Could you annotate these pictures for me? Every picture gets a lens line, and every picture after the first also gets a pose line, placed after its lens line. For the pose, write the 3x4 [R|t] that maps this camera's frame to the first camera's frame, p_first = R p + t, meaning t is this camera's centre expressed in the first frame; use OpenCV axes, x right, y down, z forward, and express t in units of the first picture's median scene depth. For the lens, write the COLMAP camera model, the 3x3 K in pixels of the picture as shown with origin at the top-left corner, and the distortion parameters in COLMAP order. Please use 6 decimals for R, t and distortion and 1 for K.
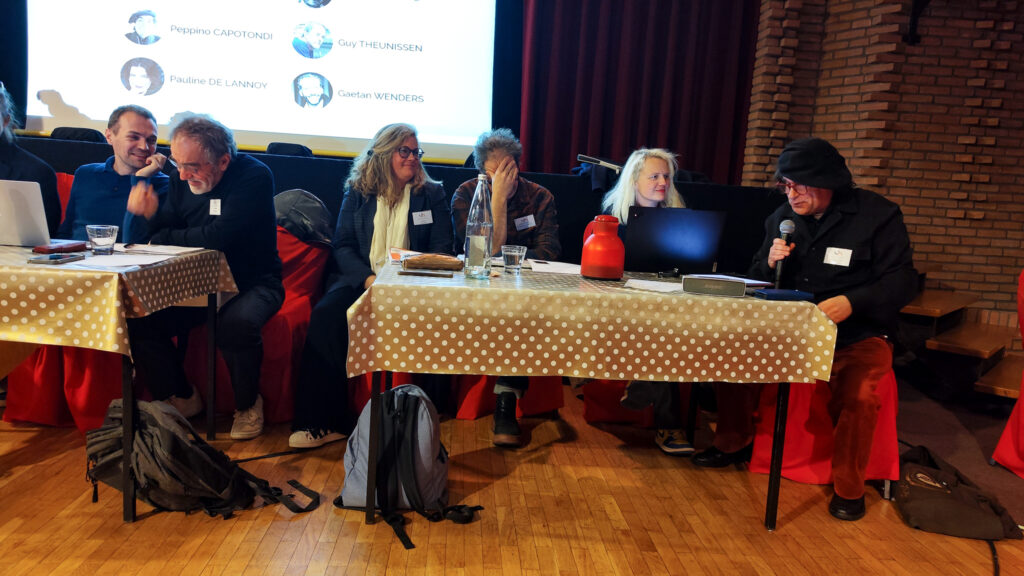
lens RADIAL K [[718.1, 0, 515.6], [0, 718.1, 290.1], [0, 0, 1]] dist [0.047310, -0.026862]
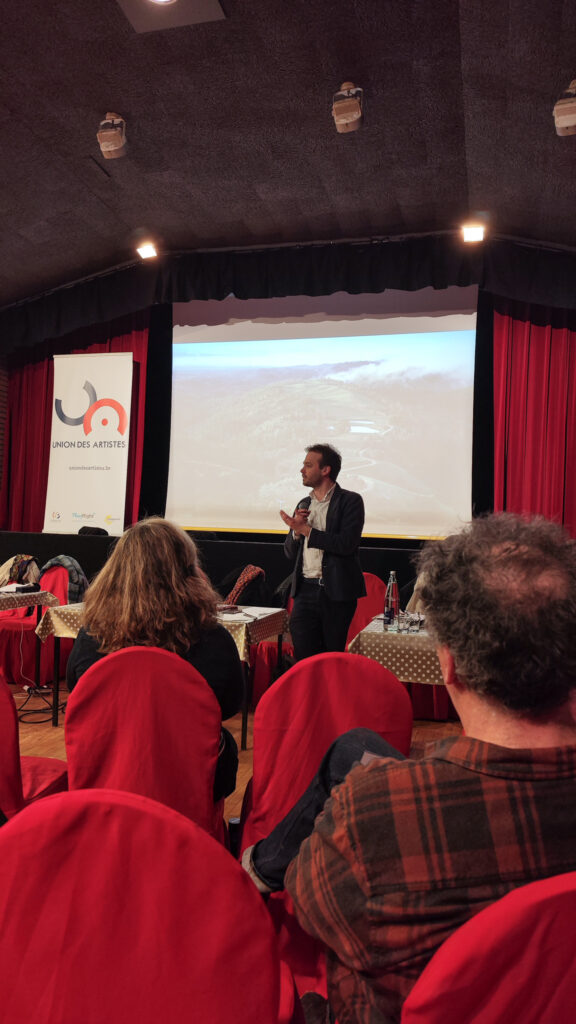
lens RADIAL K [[718.1, 0, 285.8], [0, 718.1, 520.5], [0, 0, 1]] dist [0.047310, -0.026862]
pose [[0.936051, -0.030194, -0.350567, 0.198077], [-0.028719, 0.986431, -0.161643, 0.010524], [0.350691, 0.161374, 0.922483, -0.598040]]
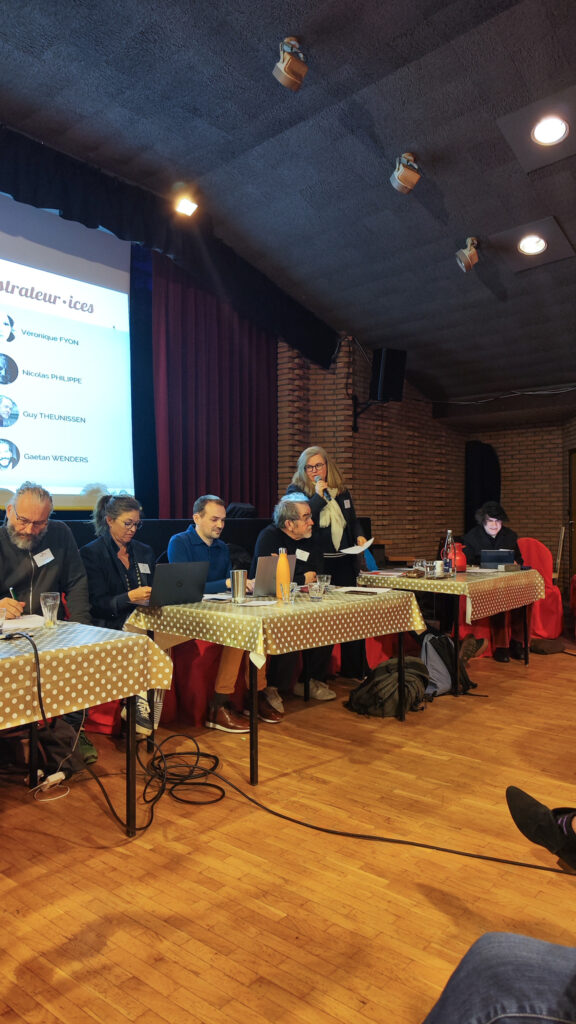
lens RADIAL K [[718.1, 0, 285.1], [0, 718.1, 510.0], [0, 0, 1]] dist [0.047310, -0.026862]
pose [[0.693405, -0.059940, 0.718051, -1.477757], [0.139137, 0.988917, -0.051811, -0.133765], [-0.706987, 0.135834, 0.694060, -0.147341]]
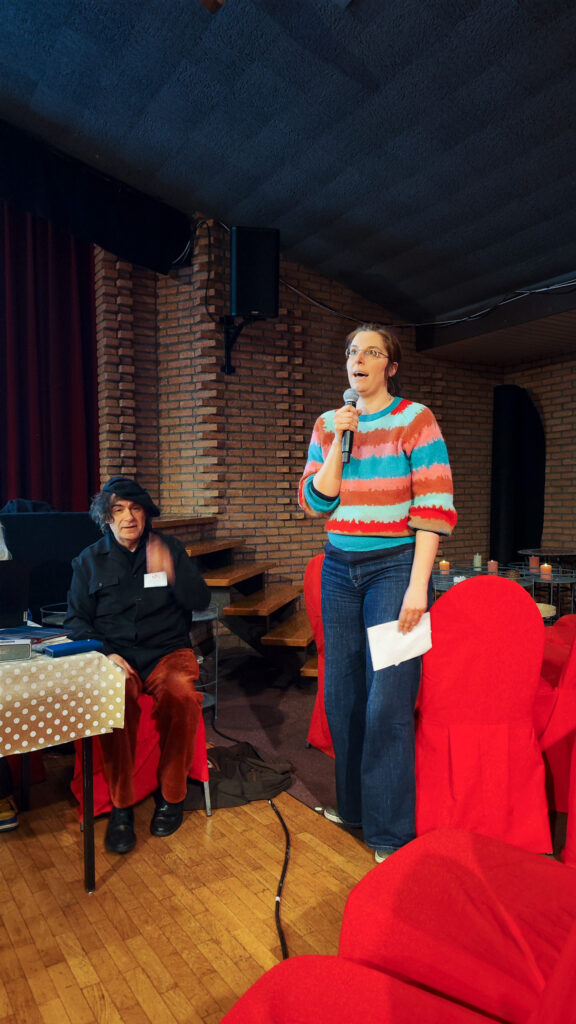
lens RADIAL K [[718.1, 0, 292.4], [0, 718.1, 516.5], [0, 0, 1]] dist [0.047310, -0.026862]
pose [[0.877120, -0.085541, 0.472592, 0.130501], [0.131119, 0.989280, -0.064291, -0.050372], [-0.462026, 0.118357, 0.878933, -0.026817]]
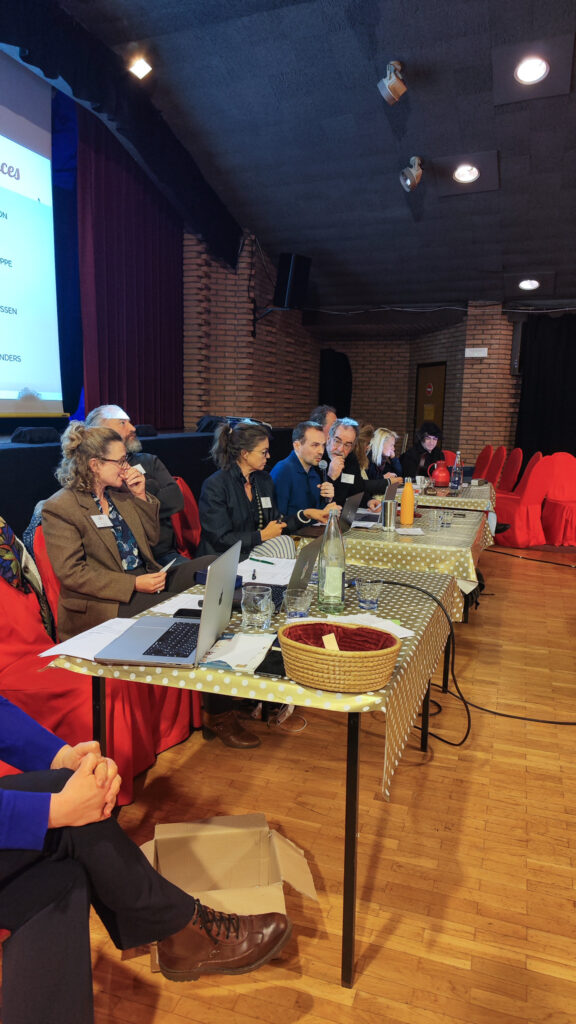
lens RADIAL K [[718.1, 0, 290.5], [0, 718.1, 514.0], [0, 0, 1]] dist [0.047310, -0.026862]
pose [[0.375939, -0.188824, 0.907202, -1.885471], [0.119121, 0.980743, 0.154768, -0.298811], [-0.918956, 0.049884, 0.391193, 0.422256]]
